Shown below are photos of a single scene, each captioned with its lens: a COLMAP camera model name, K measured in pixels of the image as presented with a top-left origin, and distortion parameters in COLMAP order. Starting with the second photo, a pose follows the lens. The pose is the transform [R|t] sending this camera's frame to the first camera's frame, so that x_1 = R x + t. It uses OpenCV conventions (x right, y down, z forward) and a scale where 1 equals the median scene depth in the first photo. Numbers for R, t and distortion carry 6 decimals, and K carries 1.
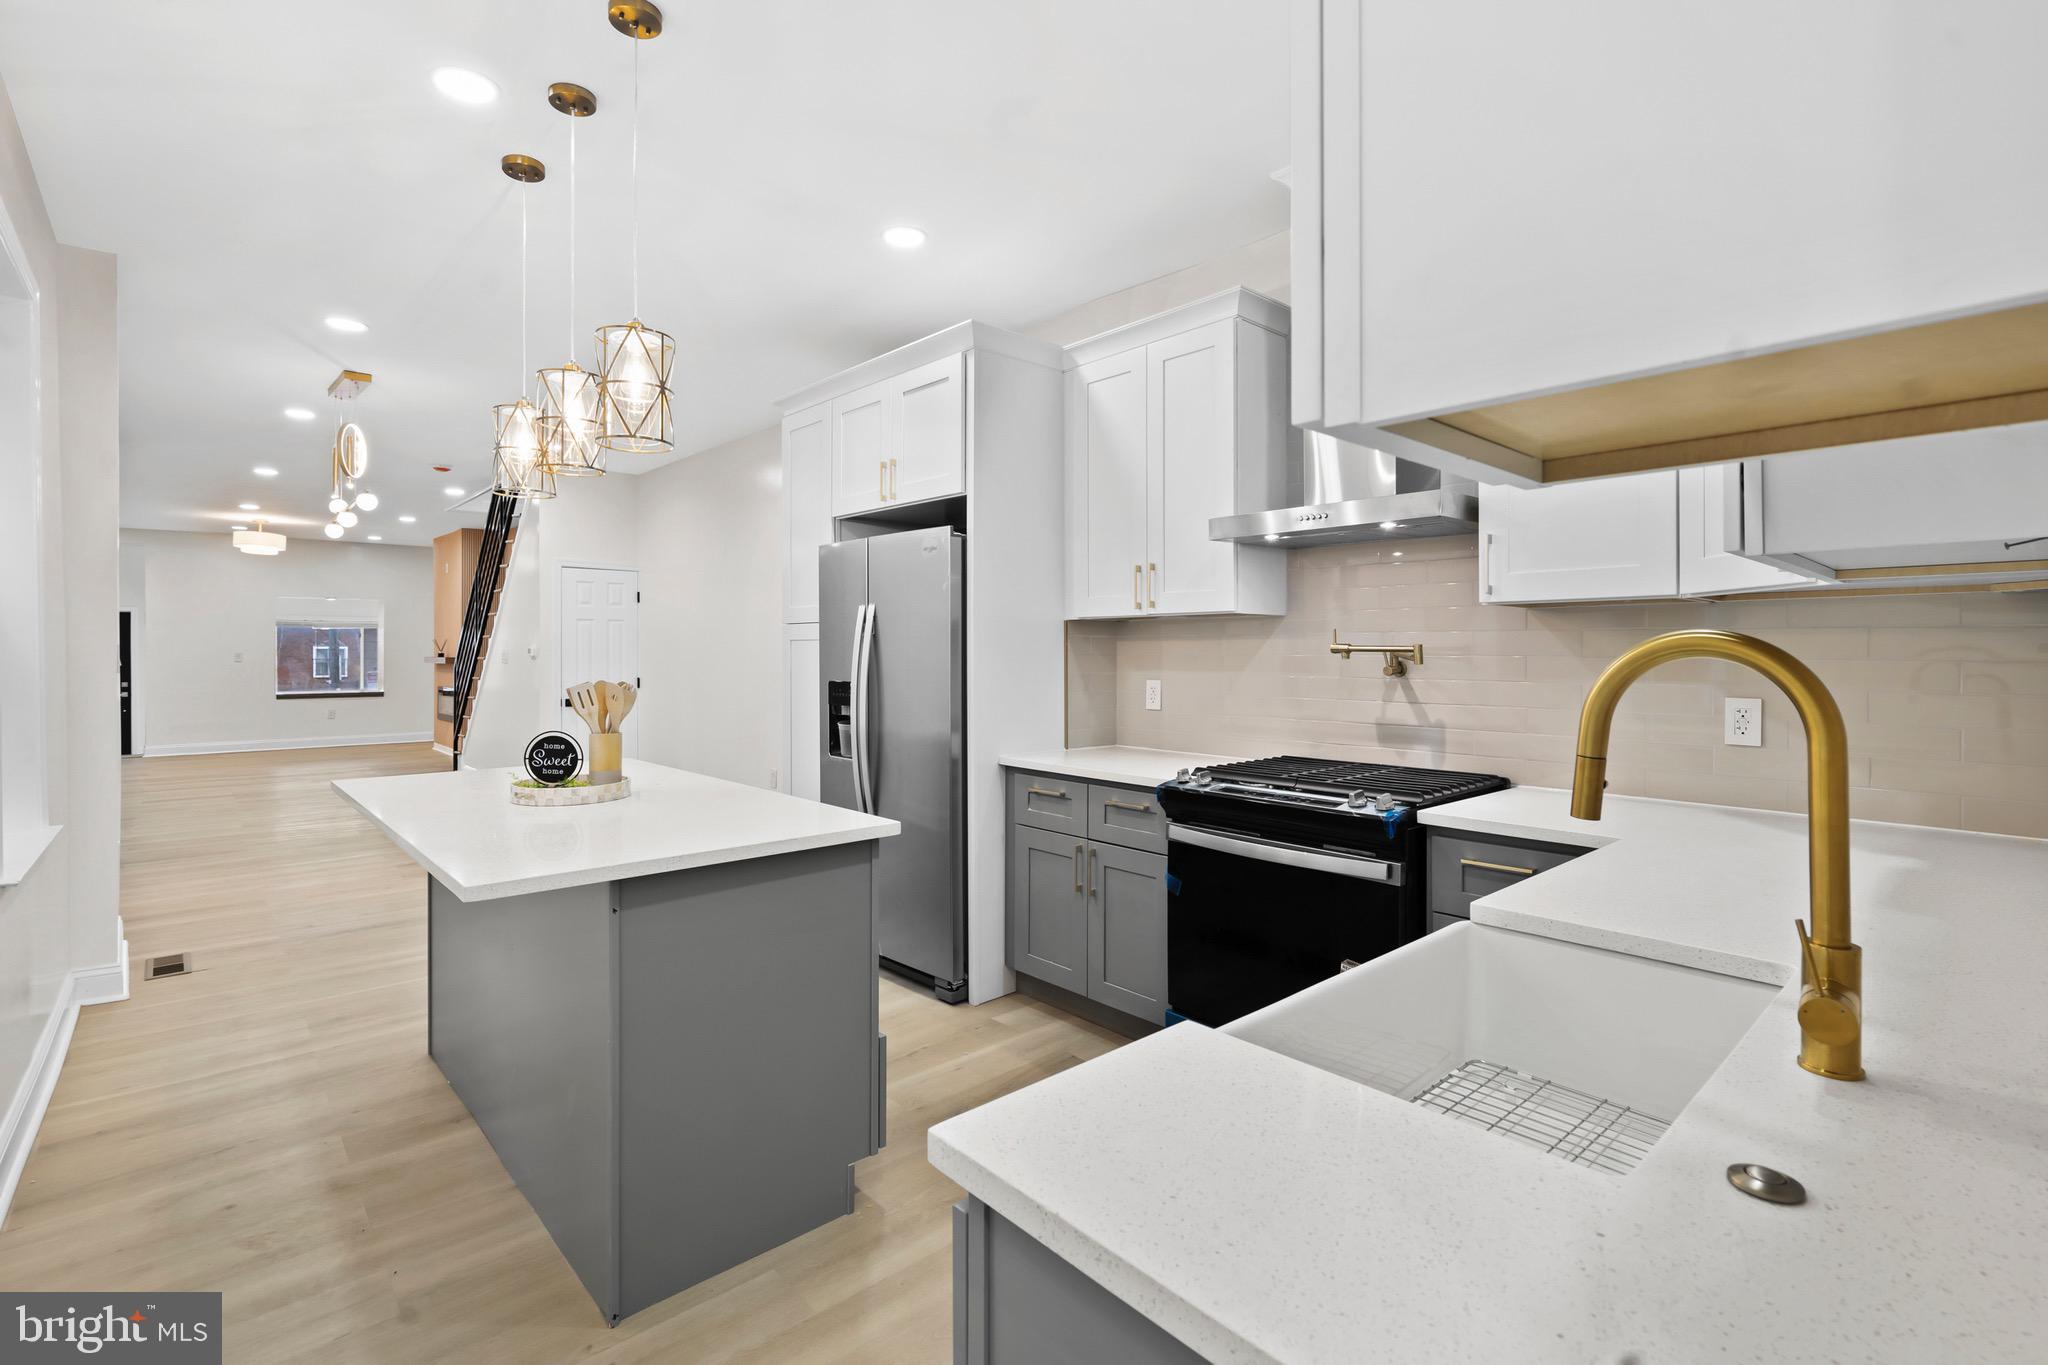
lens RADIAL K [[937.9, 0, 1017.4], [0, 937.9, 651.3], [0, 0, 1]] dist [-0.003106, 0.000273]
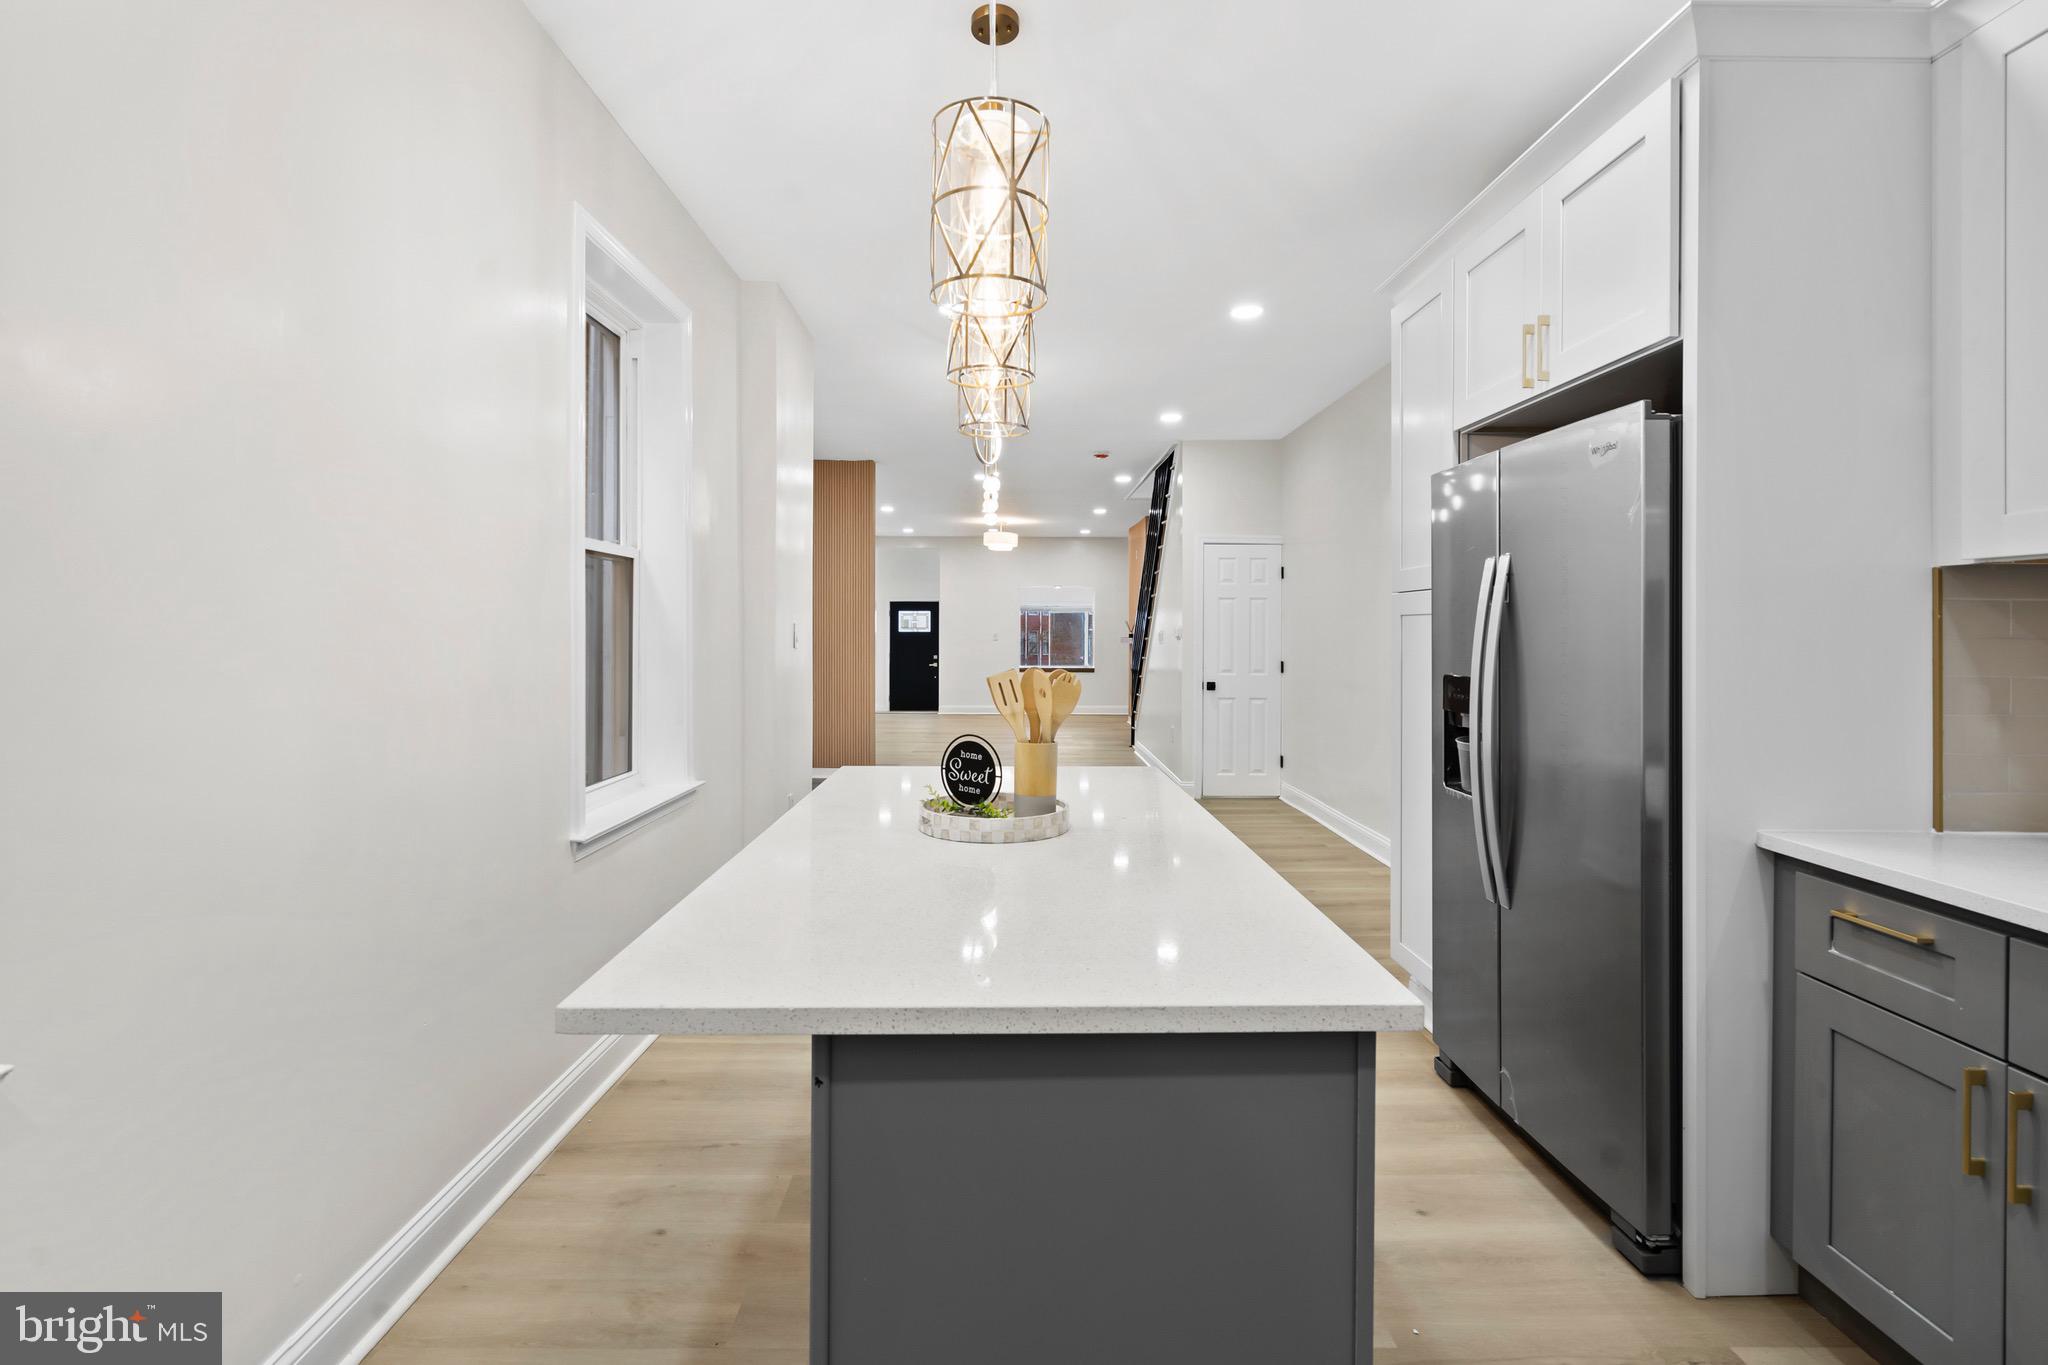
lens RADIAL K [[934.9, 0, 1021.3], [0, 934.9, 632.1], [0, 0, 1]] dist [-0.001806, 0.000601]
pose [[0.749392, 0.002673, -0.662121, 0.017174], [-0.003605, 0.999994, -0.000043, 0.002827], [0.662117, 0.002419, 0.749397, 0.339955]]
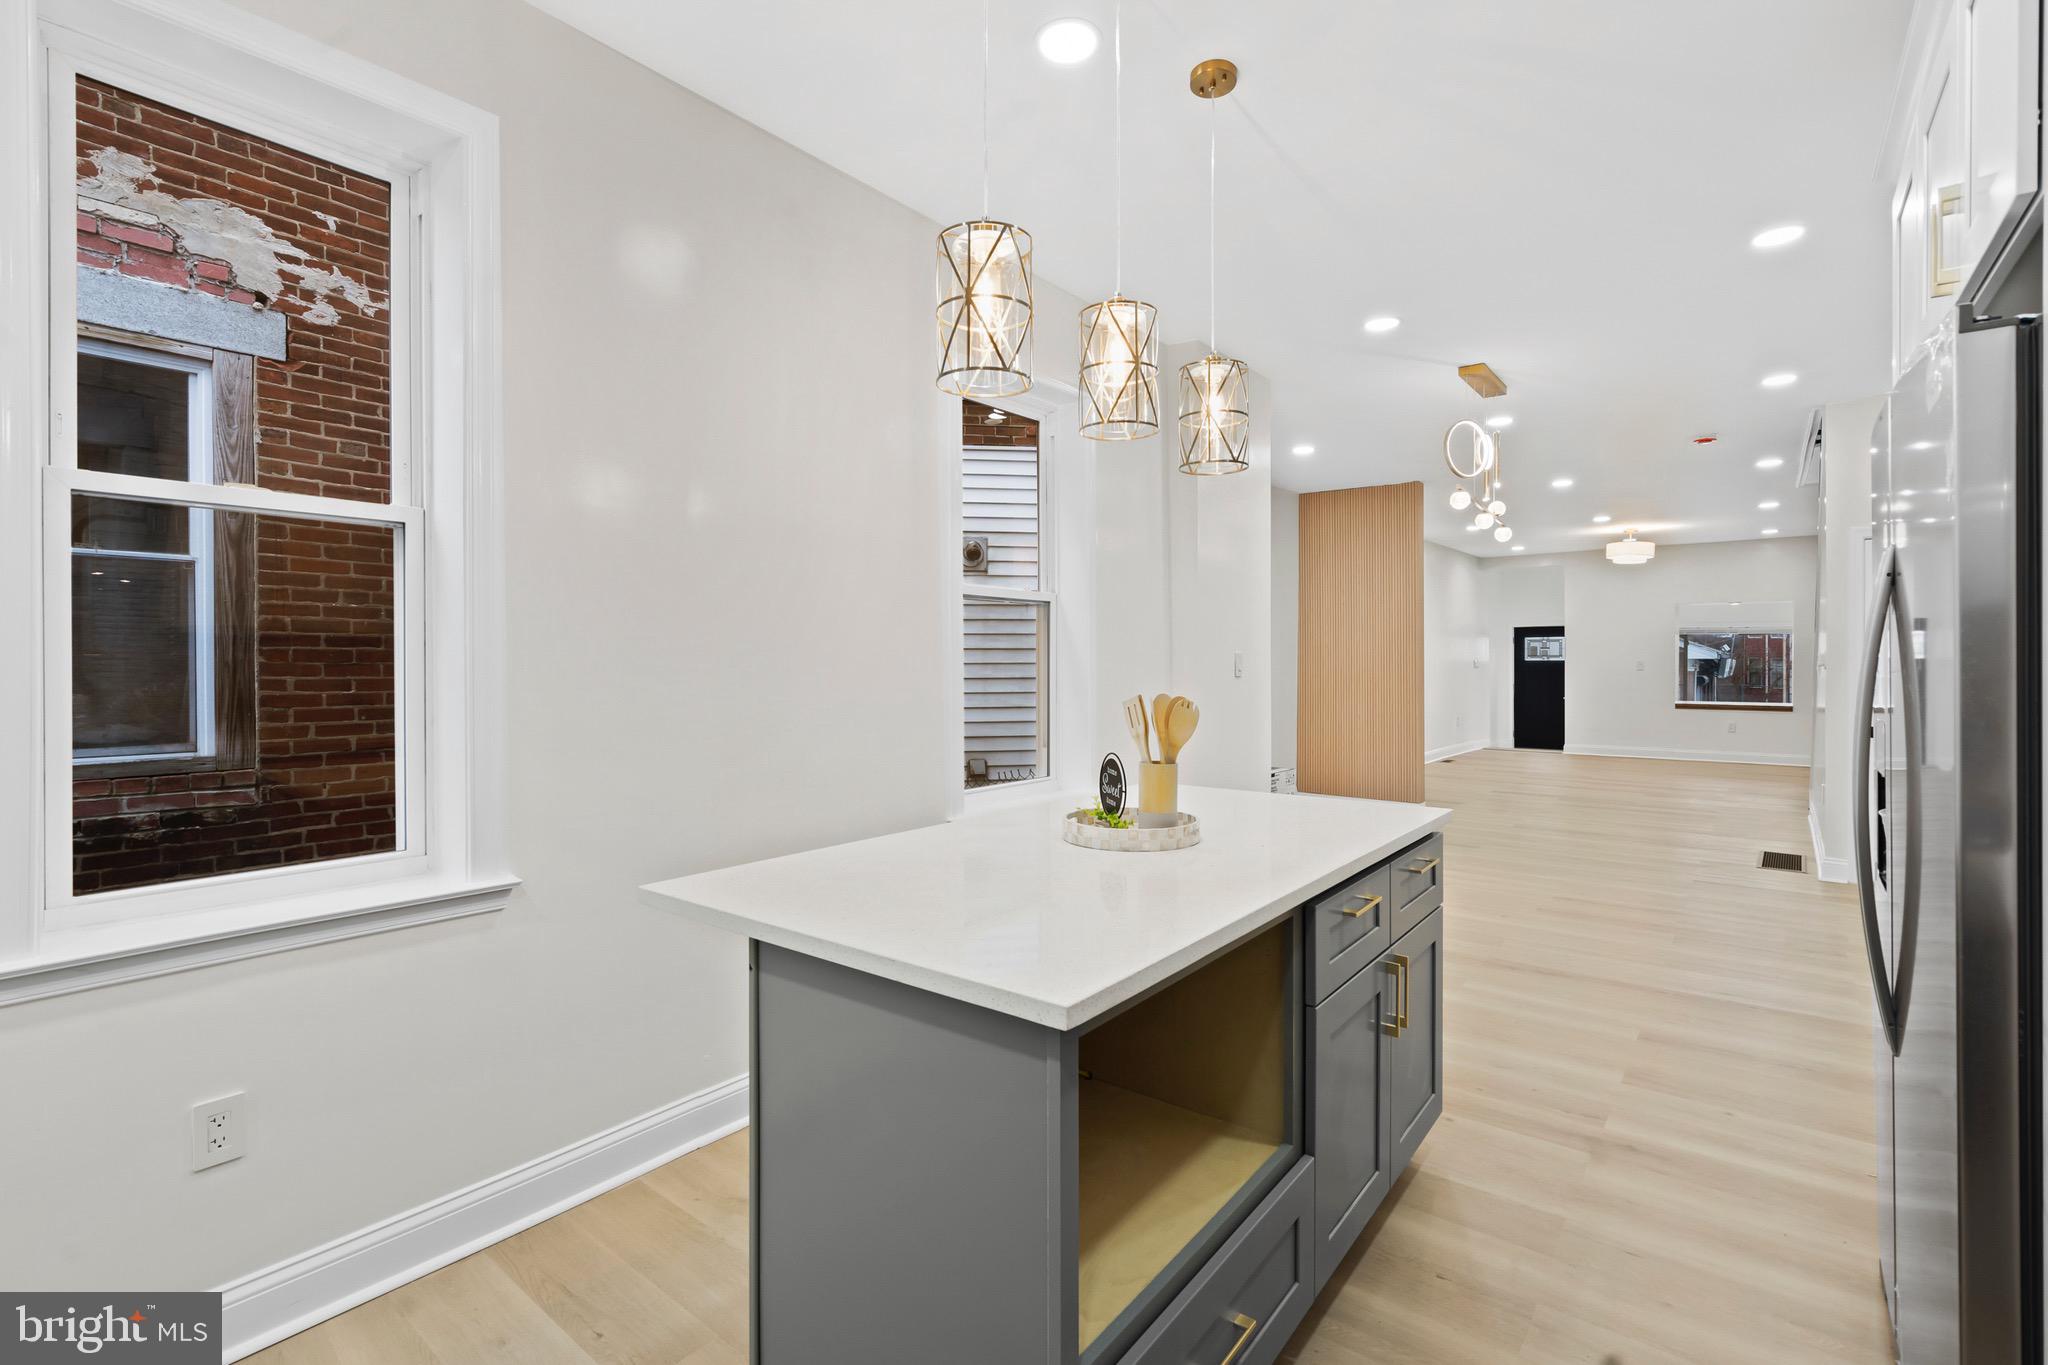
lens RADIAL K [[932.5, 0, 1051.4], [0, 932.5, 659.9], [0, 0, 1]] dist [0.028103, 0.000083]
pose [[0.184712, 0.000163, -0.982793, 0.223284], [-0.000805, 1.000000, 0.000014, 0.001491], [0.982792, 0.000789, 0.184712, 0.570704]]
